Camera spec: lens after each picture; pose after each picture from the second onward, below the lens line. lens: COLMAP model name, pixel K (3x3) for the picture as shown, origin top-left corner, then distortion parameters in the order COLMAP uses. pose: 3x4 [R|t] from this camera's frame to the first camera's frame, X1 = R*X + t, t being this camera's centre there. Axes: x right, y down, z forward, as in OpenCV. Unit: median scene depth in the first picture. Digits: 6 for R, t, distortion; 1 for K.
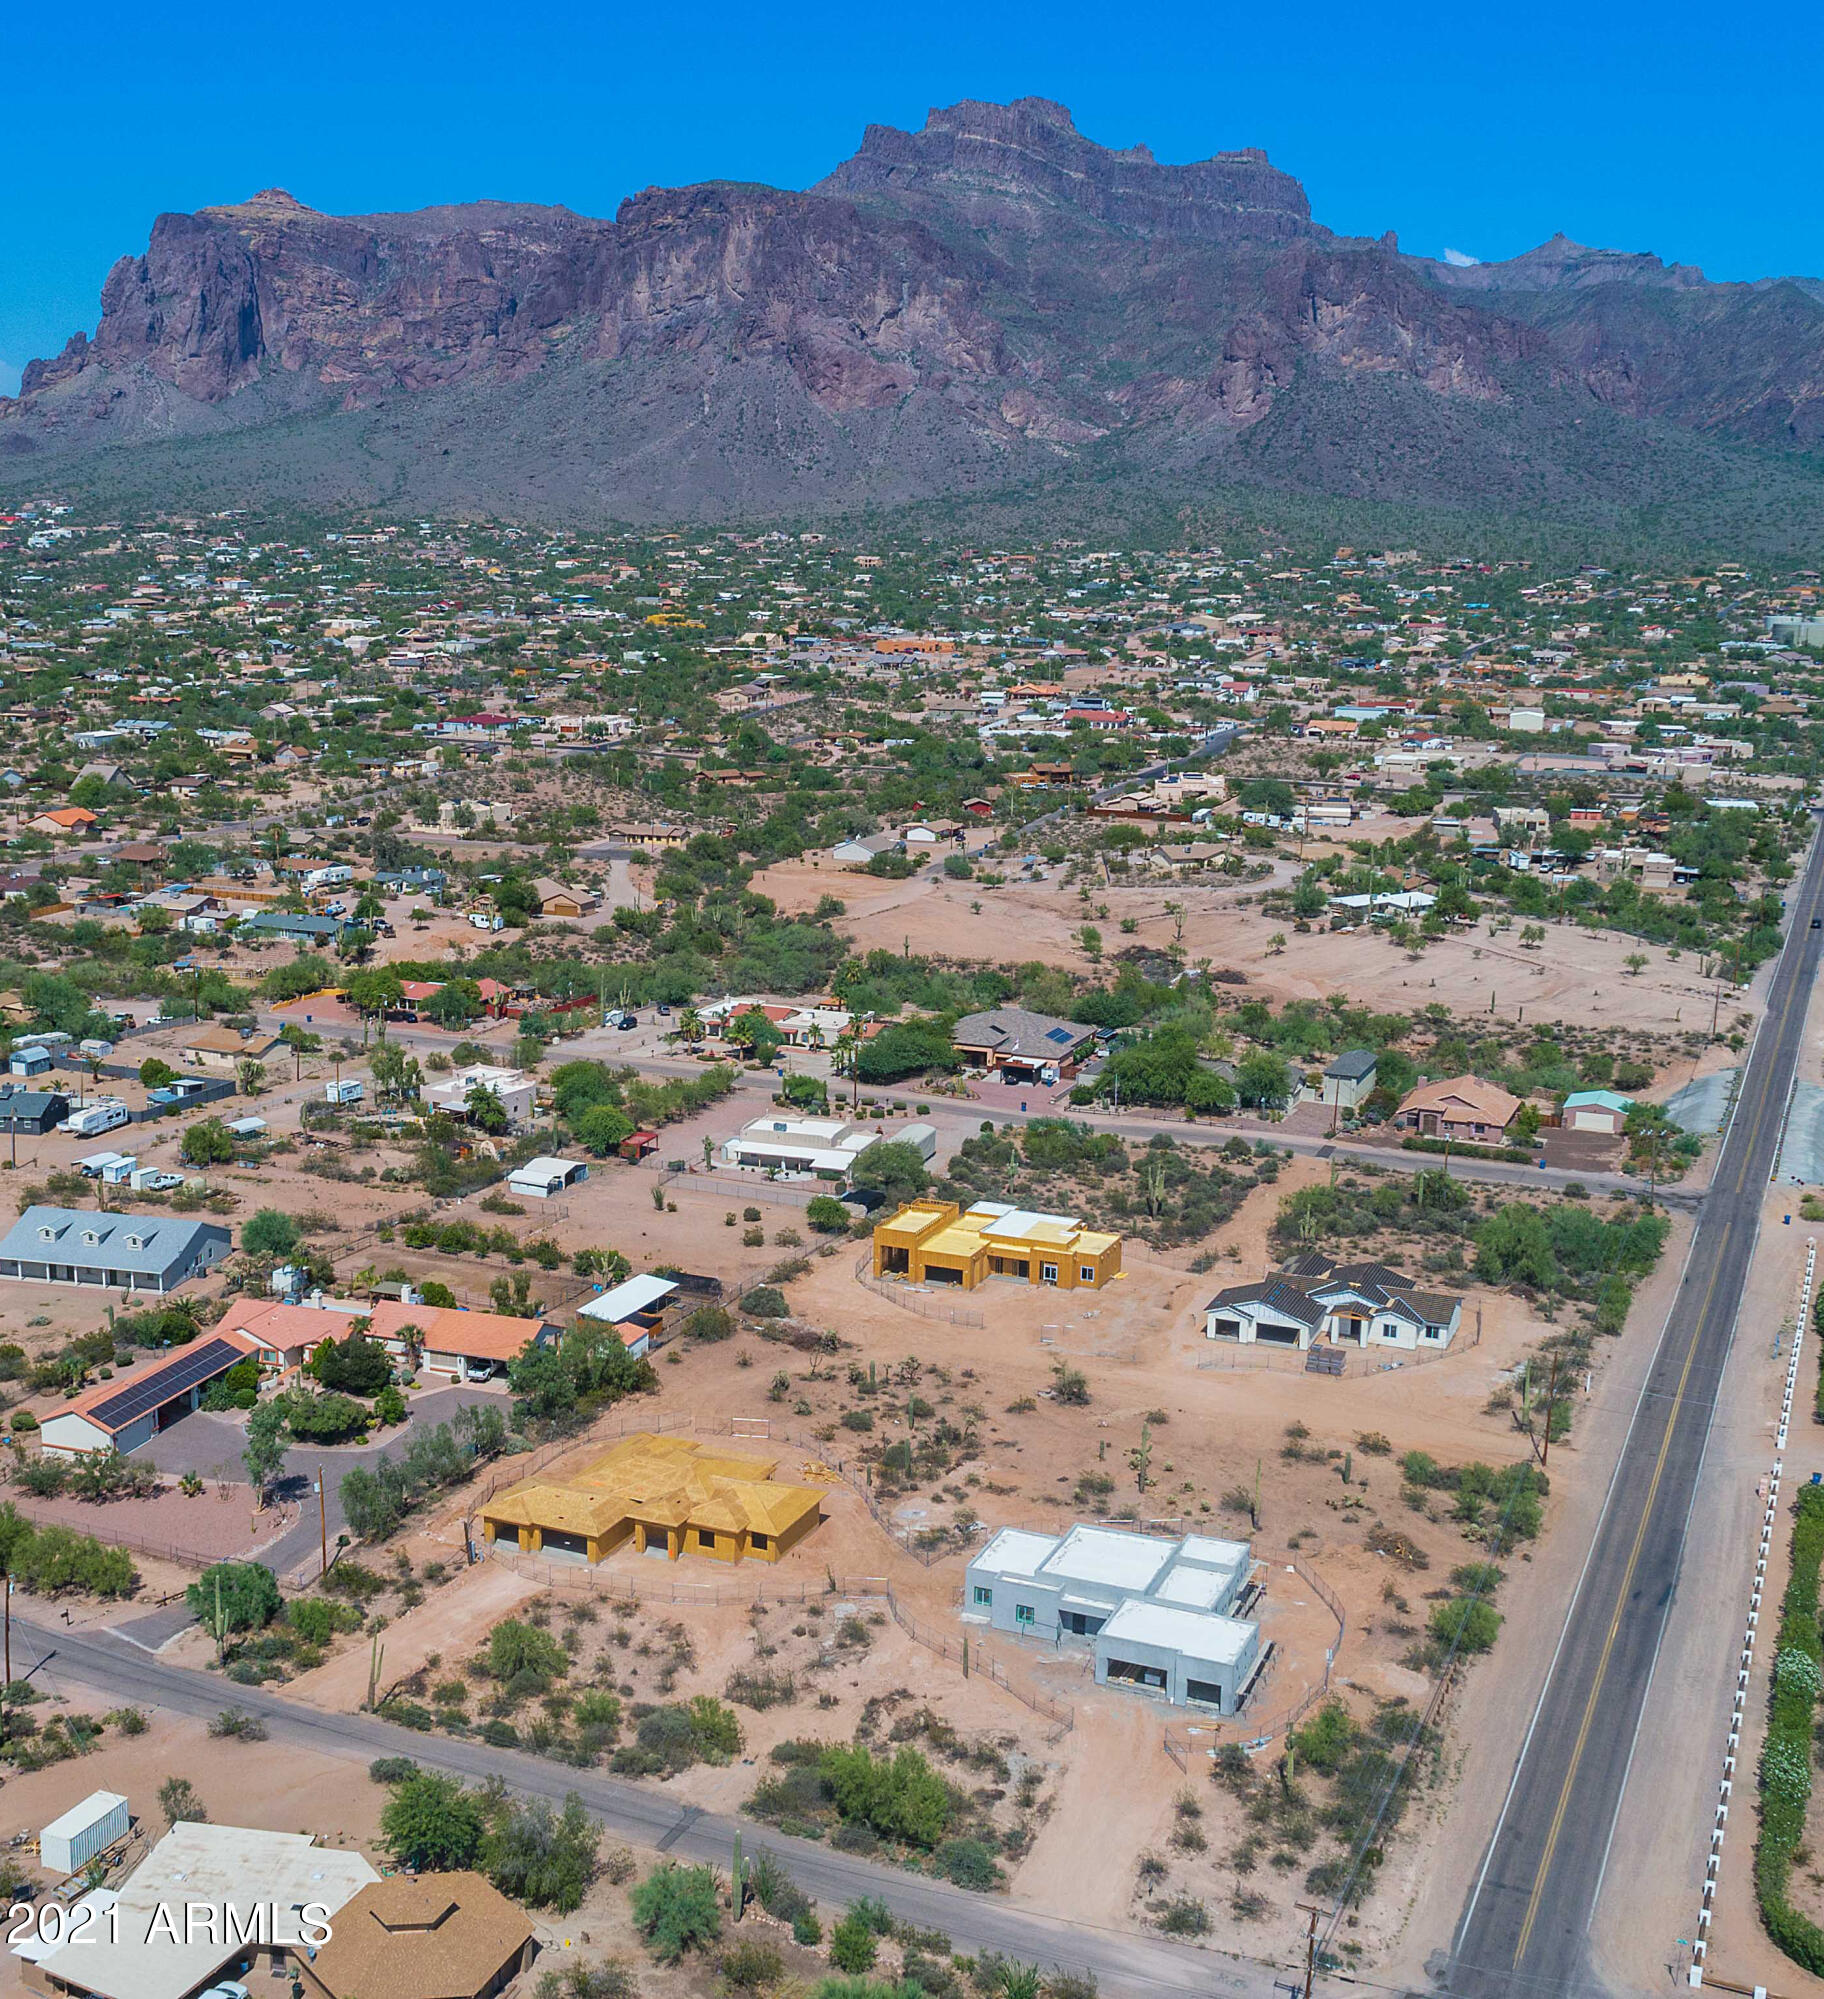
lens RADIAL K [[2385.5, 0, 776.2], [0, 2385.5, 1010.8], [0, 0, 1]] dist [-0.019864, 0.009411]
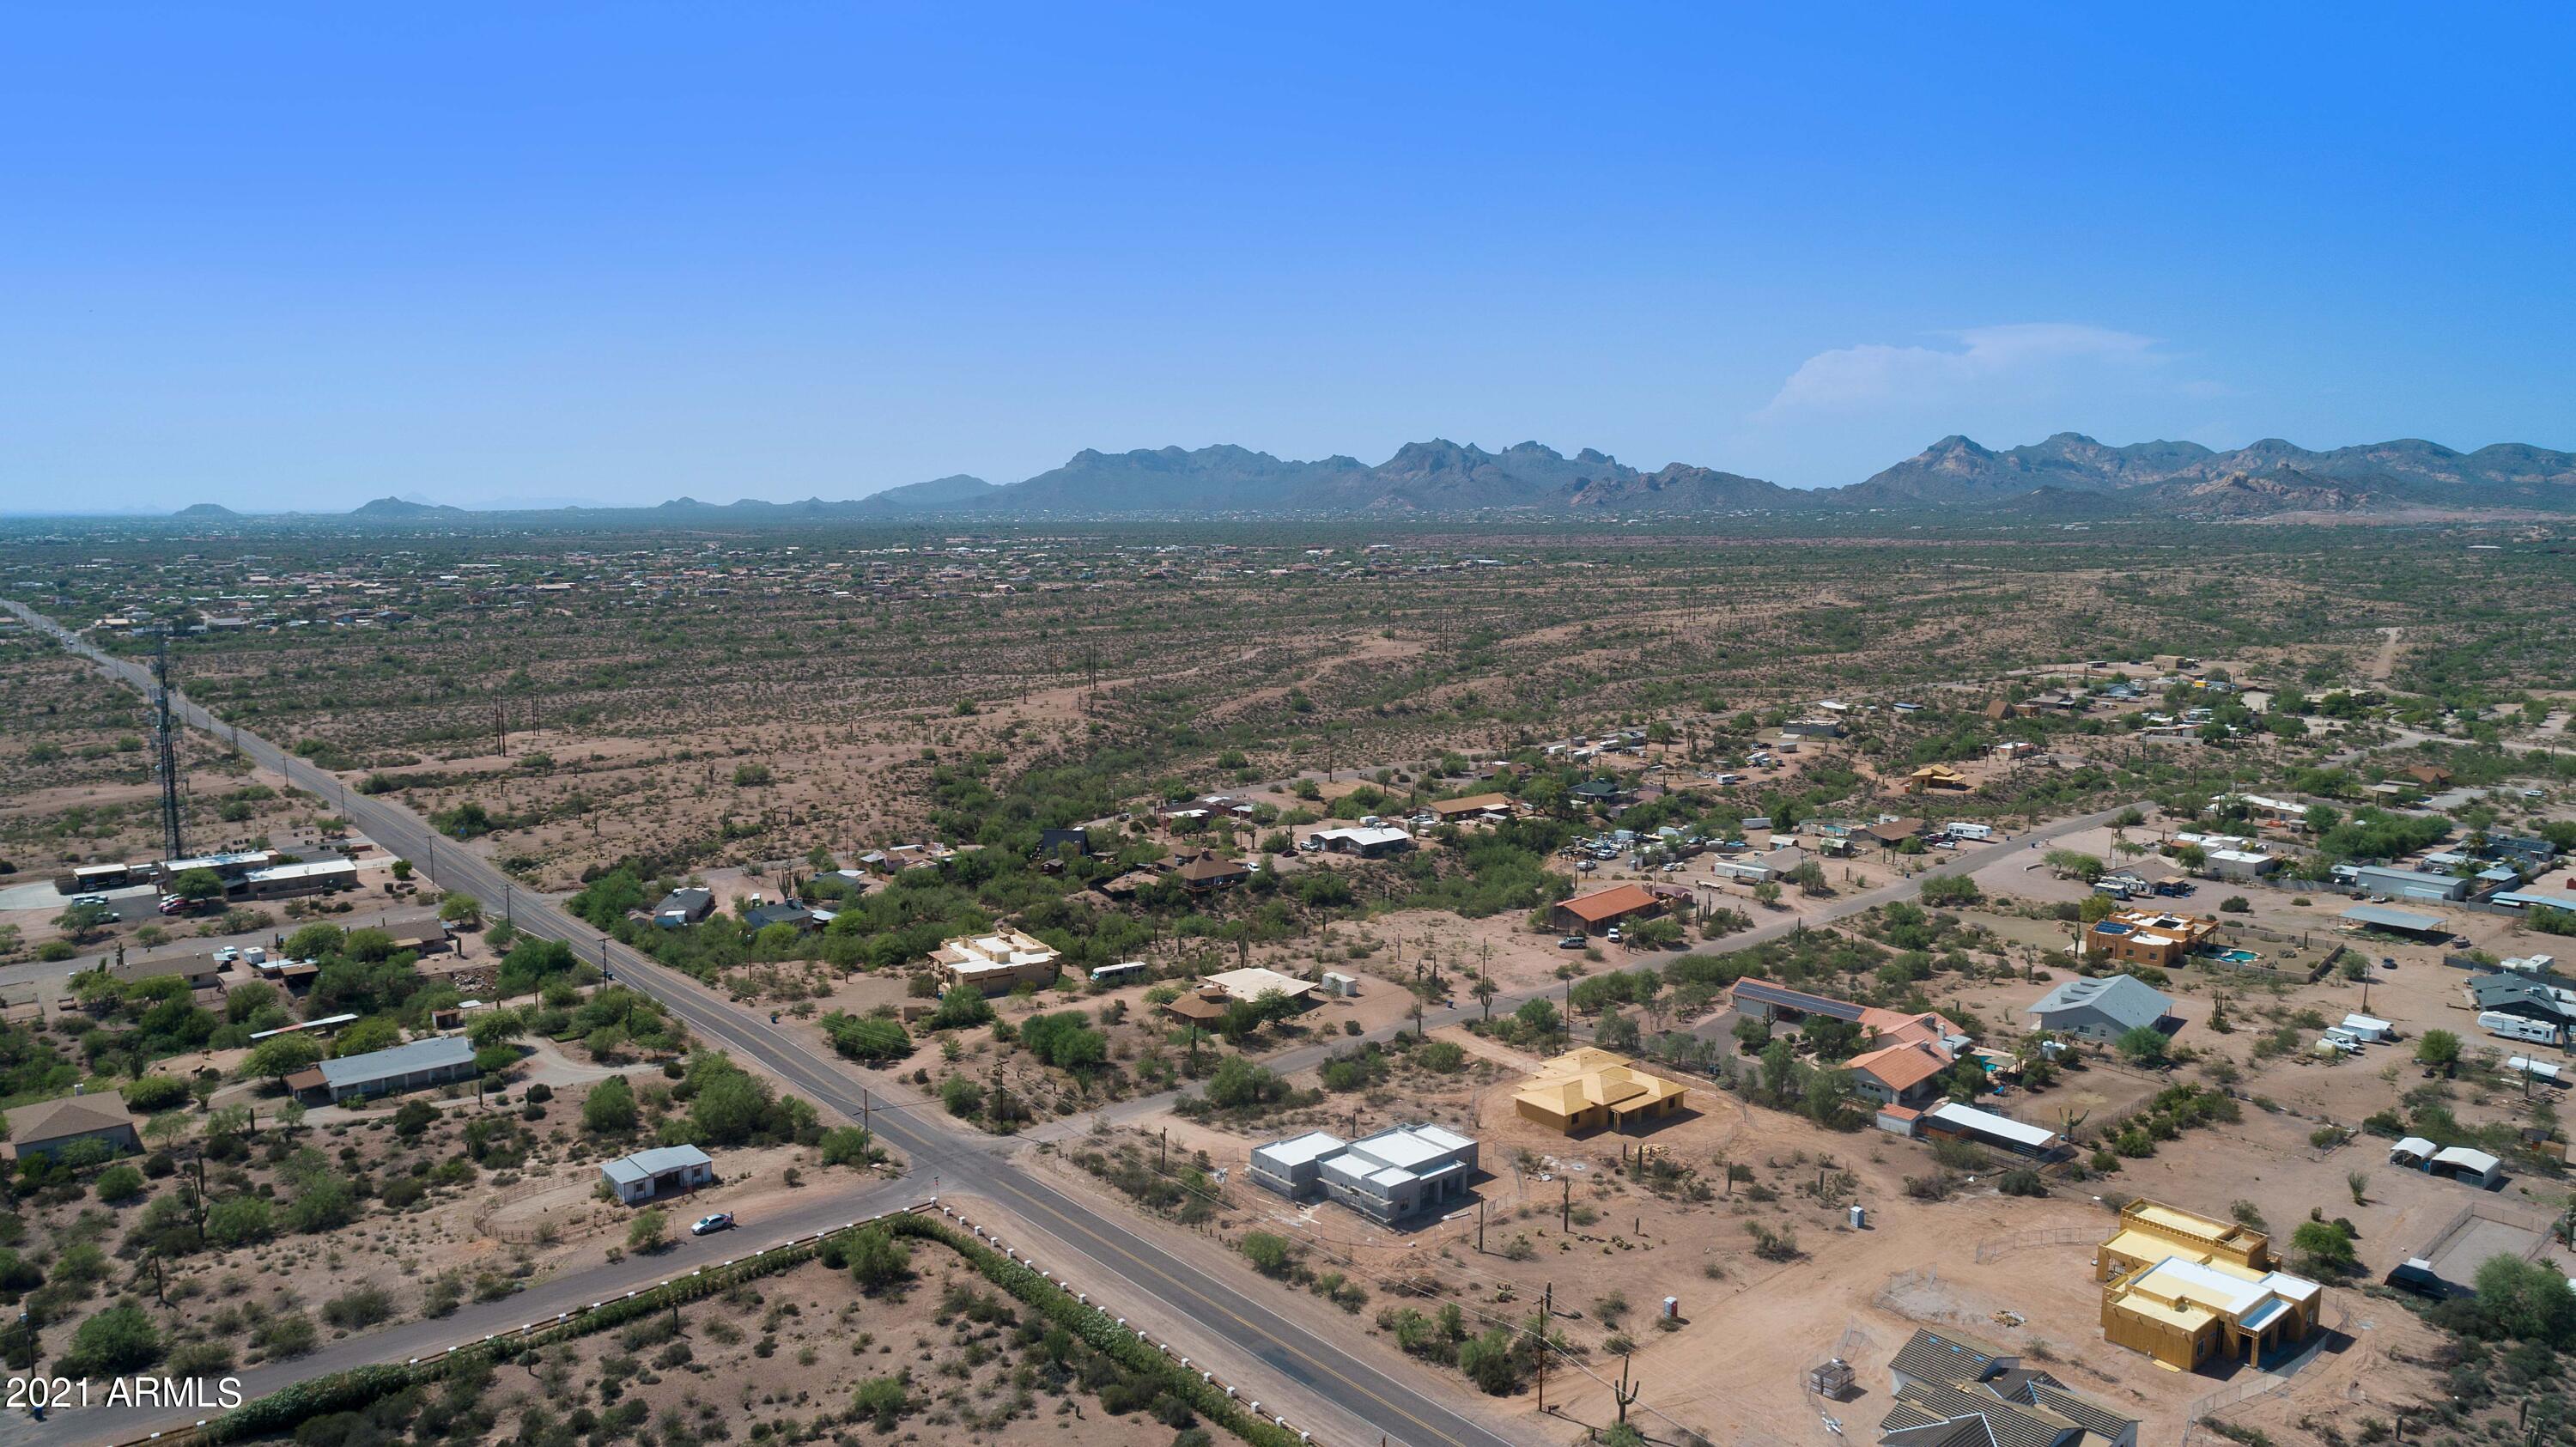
lens RADIAL K [[1726.5, 0, 1291.6], [0, 1726.5, 729.4], [0, 0, 1]] dist [-0.017539, 0.009312]
pose [[-0.410134, 0.111122, -0.905231, 0.671592], [-0.193572, 0.959330, 0.205465, -0.144126], [0.891247, 0.259495, -0.371943, 0.748240]]
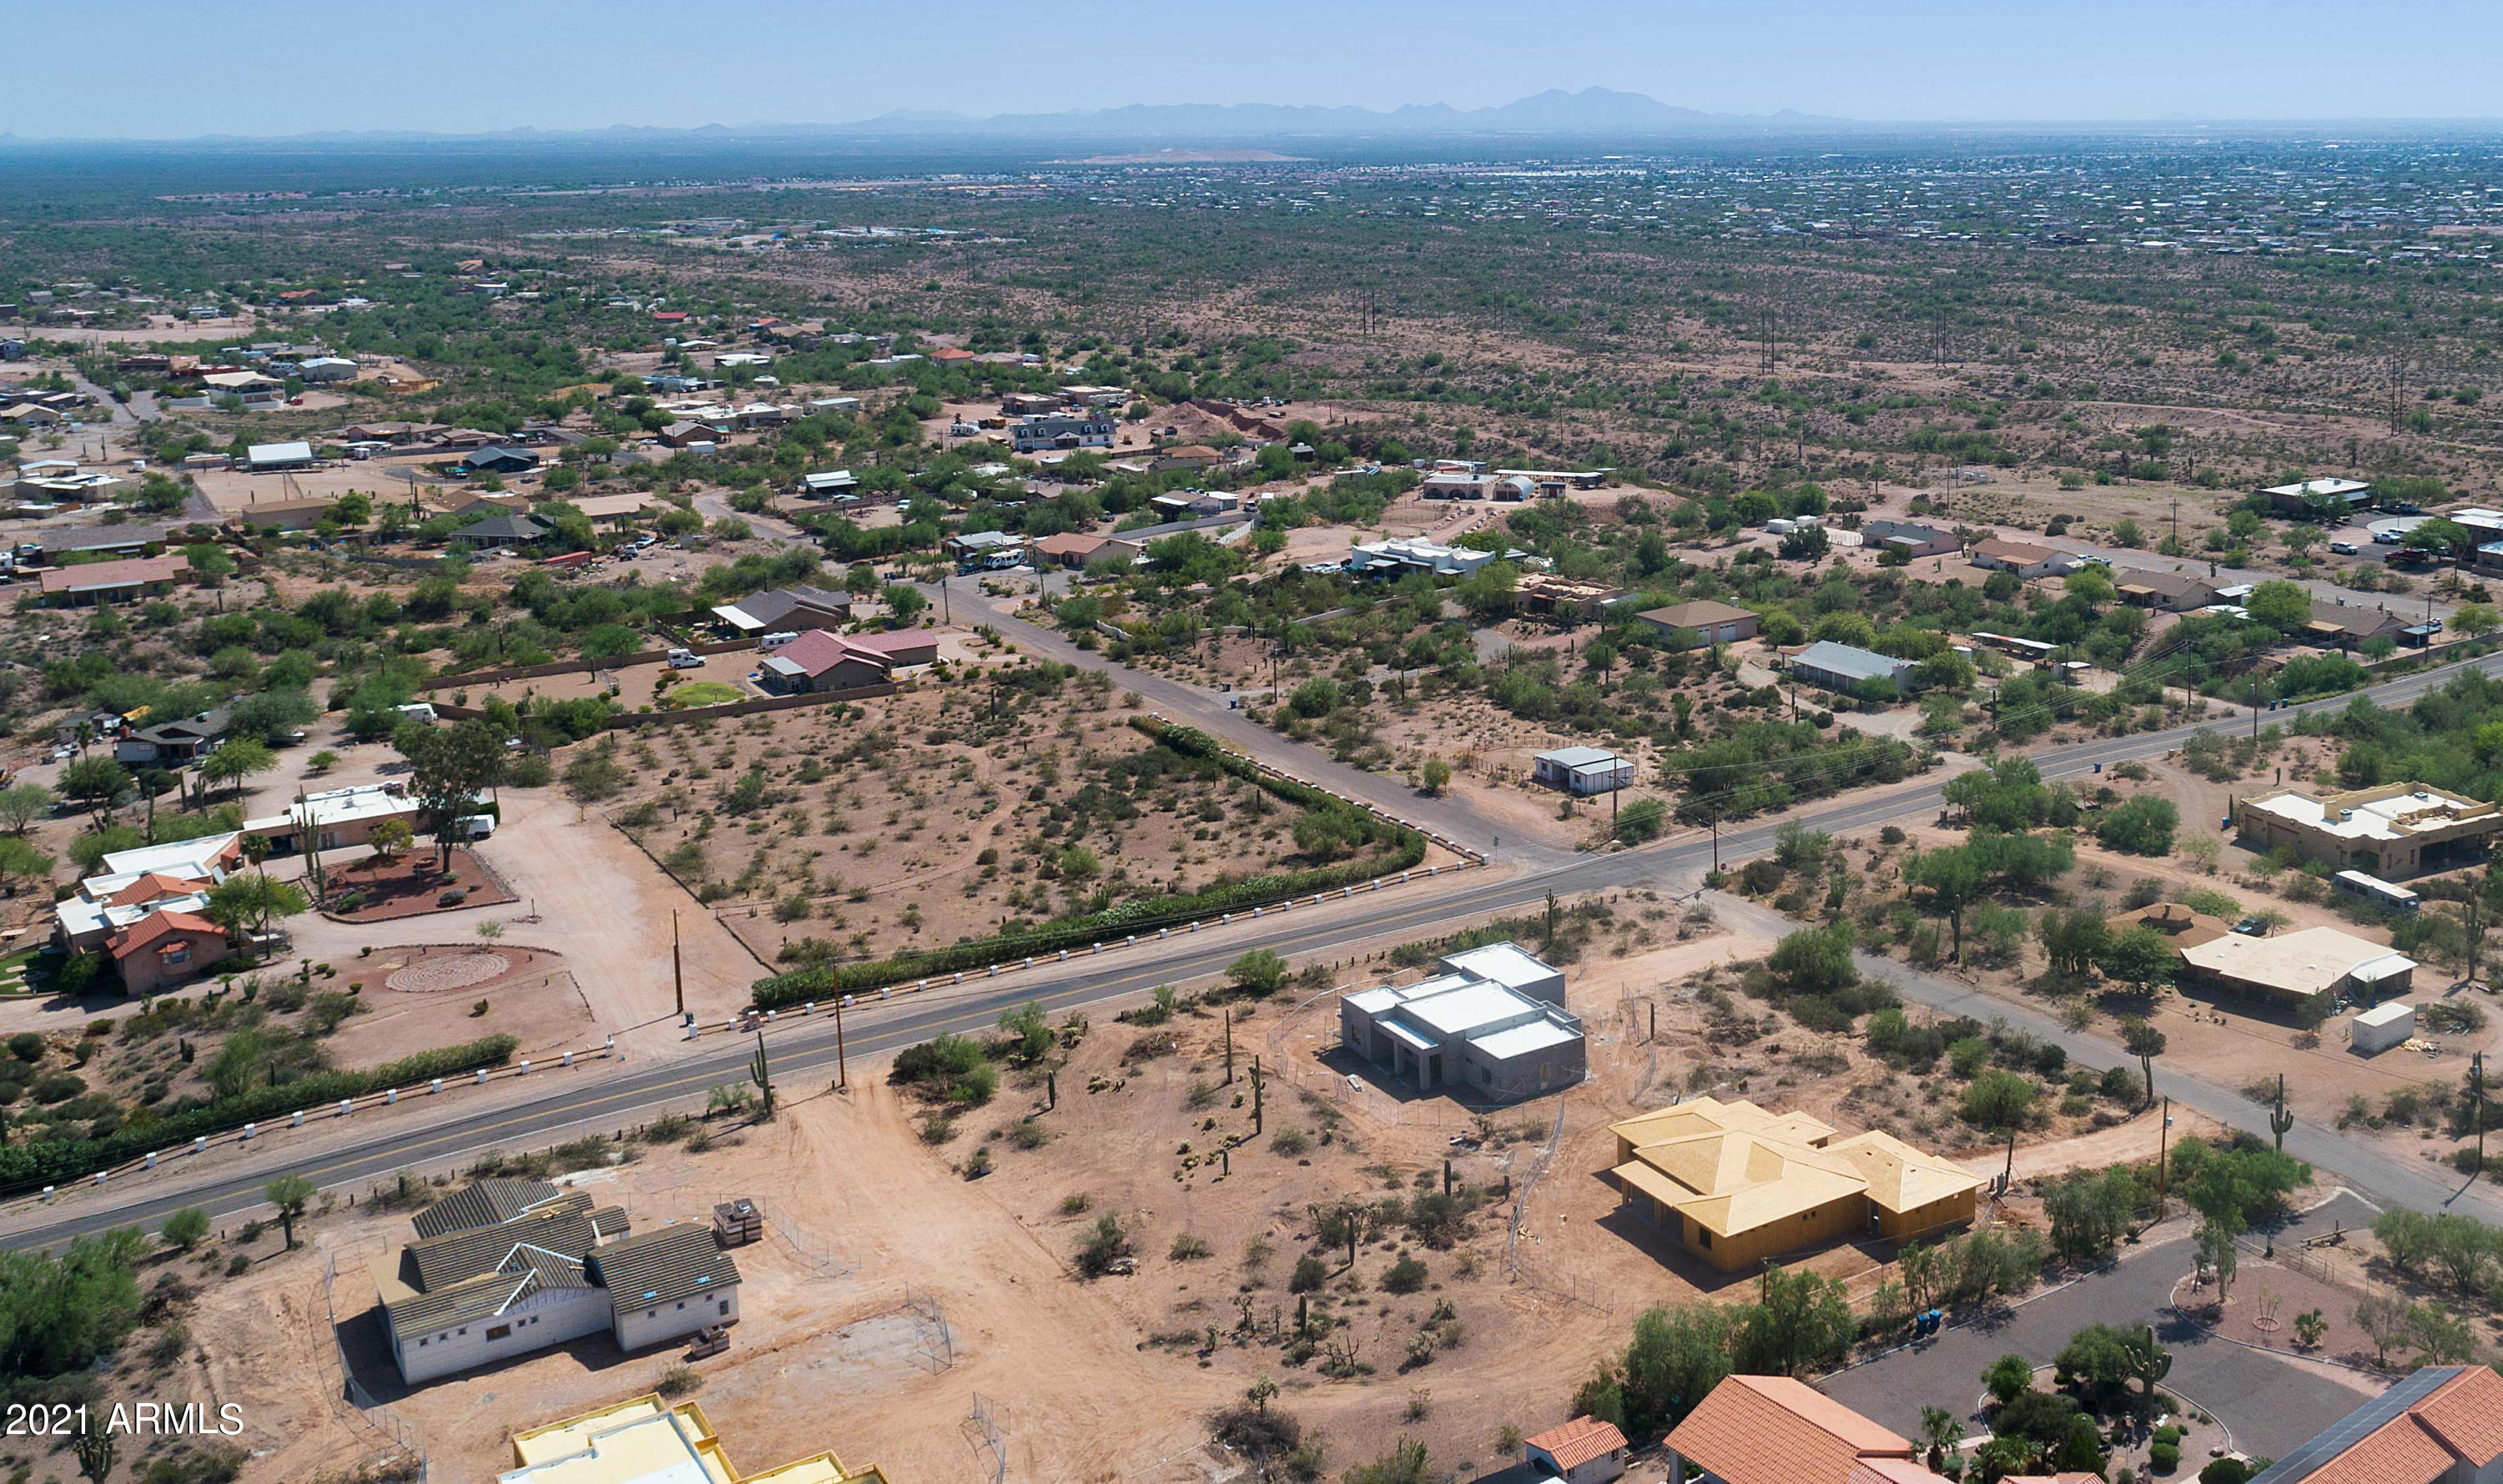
lens RADIAL K [[2373.7, 0, 1617.2], [0, 2373.7, 739.6], [0, 0, 1]] dist [-0.015865, -0.002722]
pose [[-0.875219, -0.124887, 0.467328, -0.244362], [0.101724, 0.896976, 0.430216, -0.203328], [-0.472911, 0.424071, -0.772346, 1.029664]]
